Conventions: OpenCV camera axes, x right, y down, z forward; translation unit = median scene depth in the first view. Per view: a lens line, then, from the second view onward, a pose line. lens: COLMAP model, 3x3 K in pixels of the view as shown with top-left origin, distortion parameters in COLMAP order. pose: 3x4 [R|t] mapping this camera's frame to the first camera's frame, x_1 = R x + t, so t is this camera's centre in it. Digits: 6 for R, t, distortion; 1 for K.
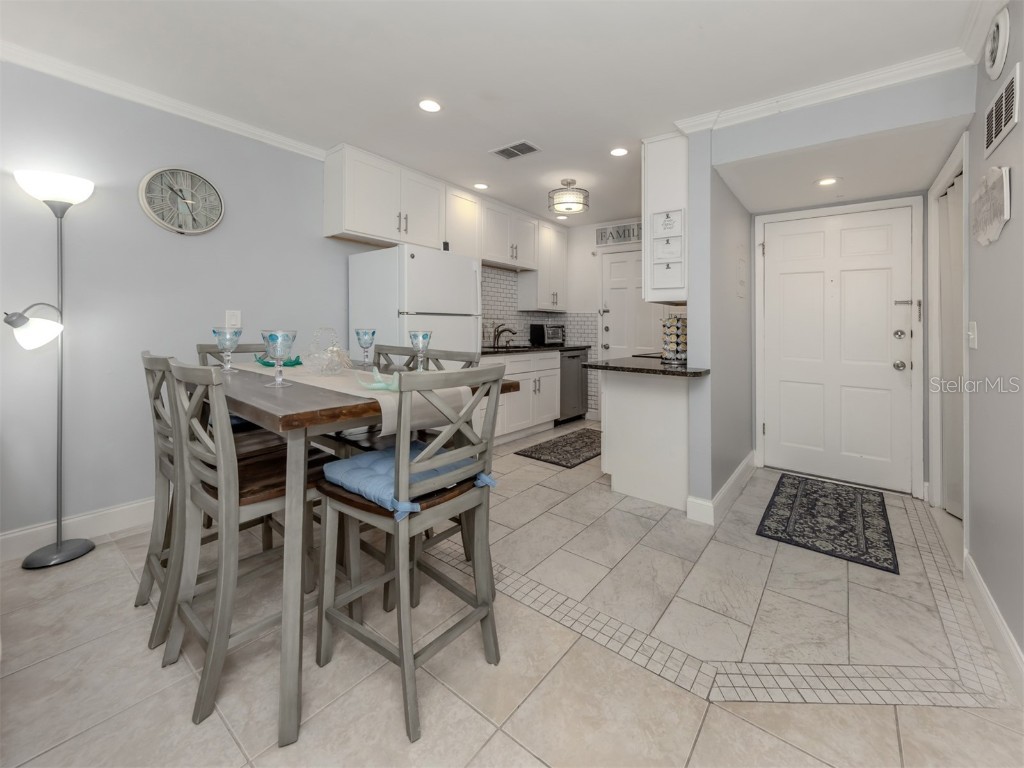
lens RADIAL K [[409.9, 0, 542.6], [0, 409.9, 317.0], [0, 0, 1]] dist [0.010346, -0.000374]
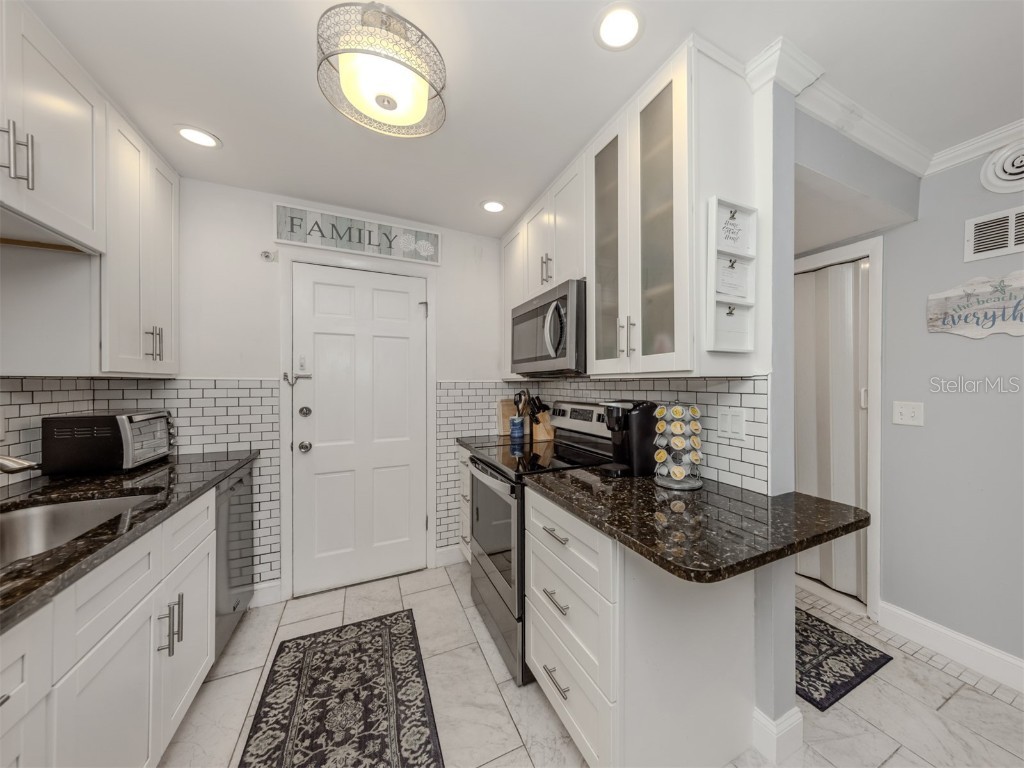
lens RADIAL K [[369.9, 0, 568.0], [0, 369.9, 381.8], [0, 0, 1]] dist [0.009506, -0.001858]
pose [[0.442979, -0.015518, 0.896398, -0.159801], [-0.012010, 0.999658, 0.023241, -0.032048], [-0.896452, -0.021061, 0.442641, 0.740705]]
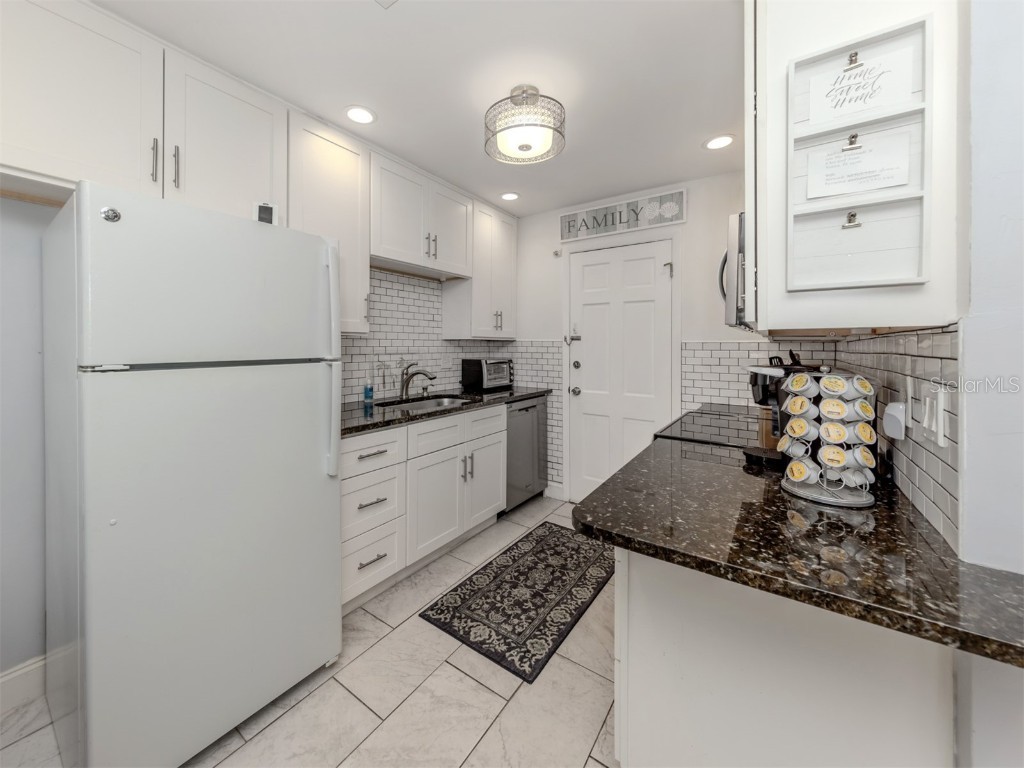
lens RADIAL K [[391.4, 0, 479.5], [0, 391.4, 344.2], [0, 0, 1]] dist [0.006899, -0.001278]
pose [[0.999734, -0.011882, -0.019791, 0.017103], [0.012278, 0.999724, 0.020016, -0.028315], [0.019547, -0.020253, 0.999604, 0.525785]]
